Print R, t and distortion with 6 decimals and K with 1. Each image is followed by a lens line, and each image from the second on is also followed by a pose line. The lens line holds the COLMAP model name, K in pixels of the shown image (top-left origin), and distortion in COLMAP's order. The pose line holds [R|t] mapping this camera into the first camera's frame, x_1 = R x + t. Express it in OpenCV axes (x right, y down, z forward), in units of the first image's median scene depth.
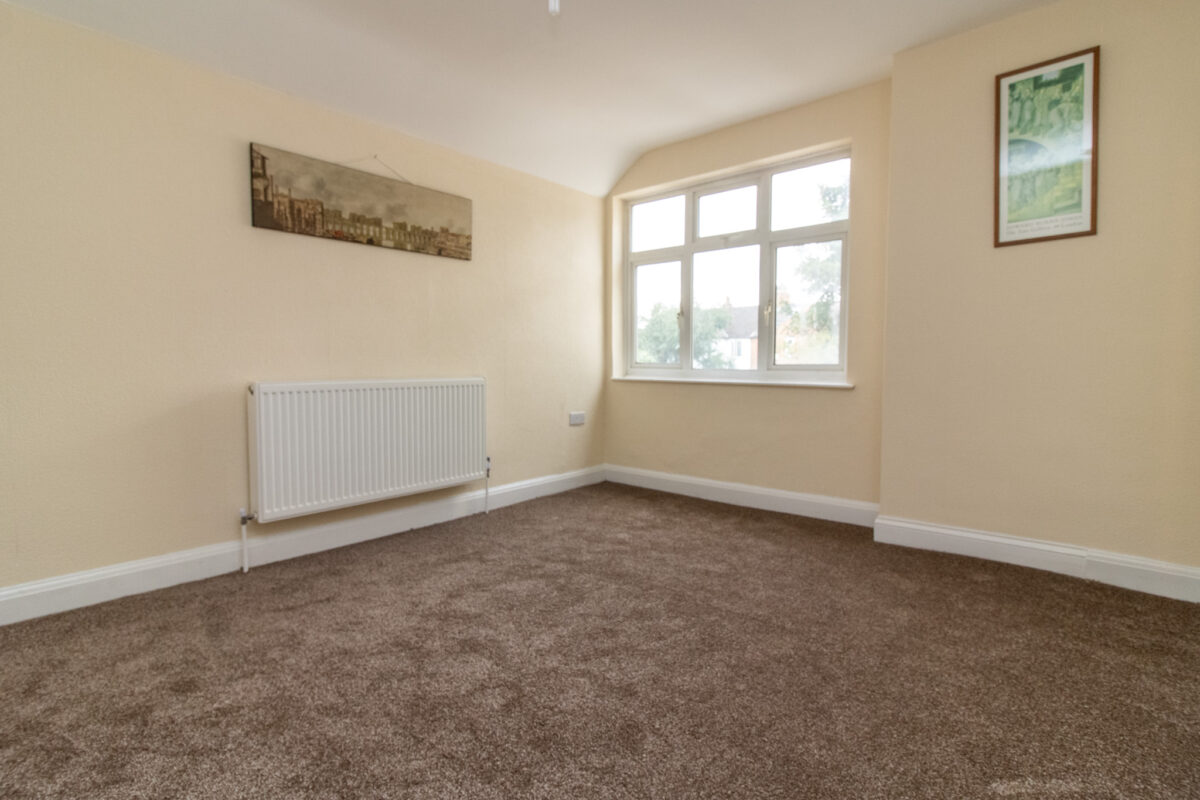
lens RADIAL K [[557.9, 0, 609.7], [0, 557.9, 395.2], [0, 0, 1]] dist [0.004575, 0.000128]
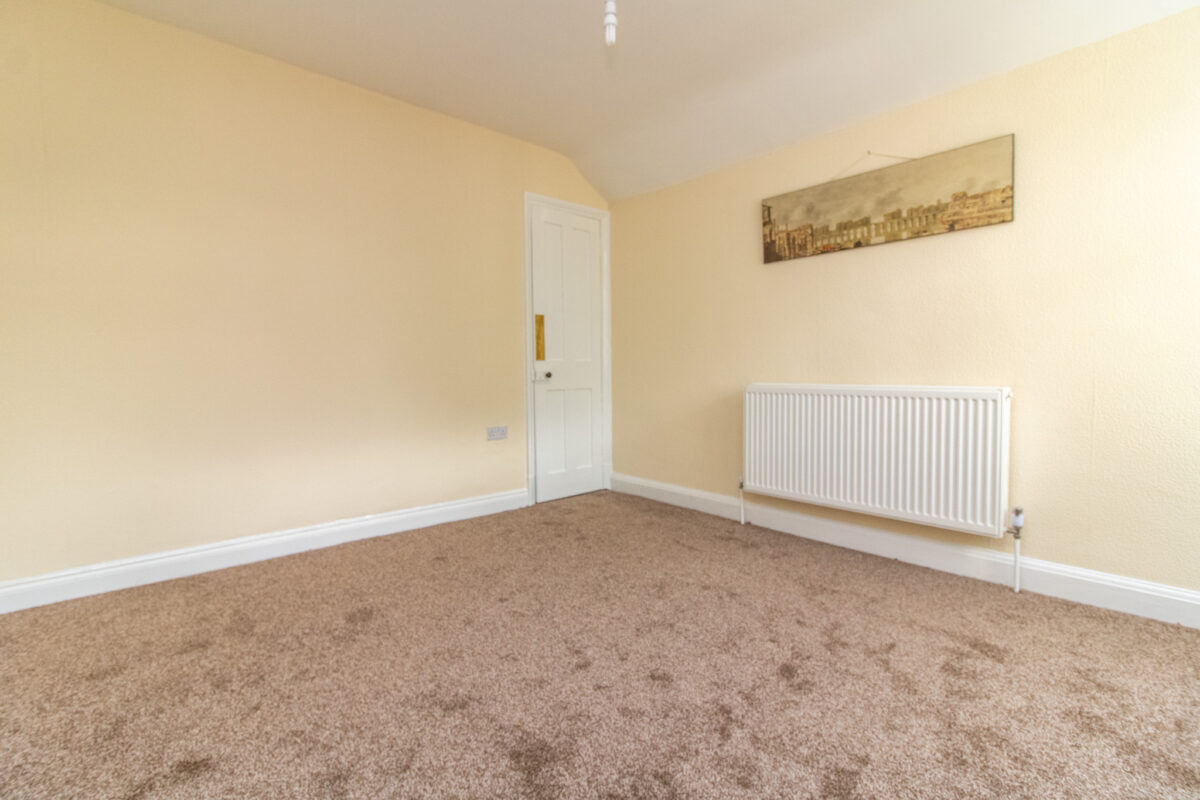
lens RADIAL K [[557.9, 0, 610.1], [0, 557.9, 393.9], [0, 0, 1]] dist [0.004575, 0.000128]
pose [[-0.118945, 0.044060, -0.991923, 0.614767], [-0.051849, 0.997376, 0.050520, -0.042789], [0.991546, 0.057439, -0.116349, 0.716028]]
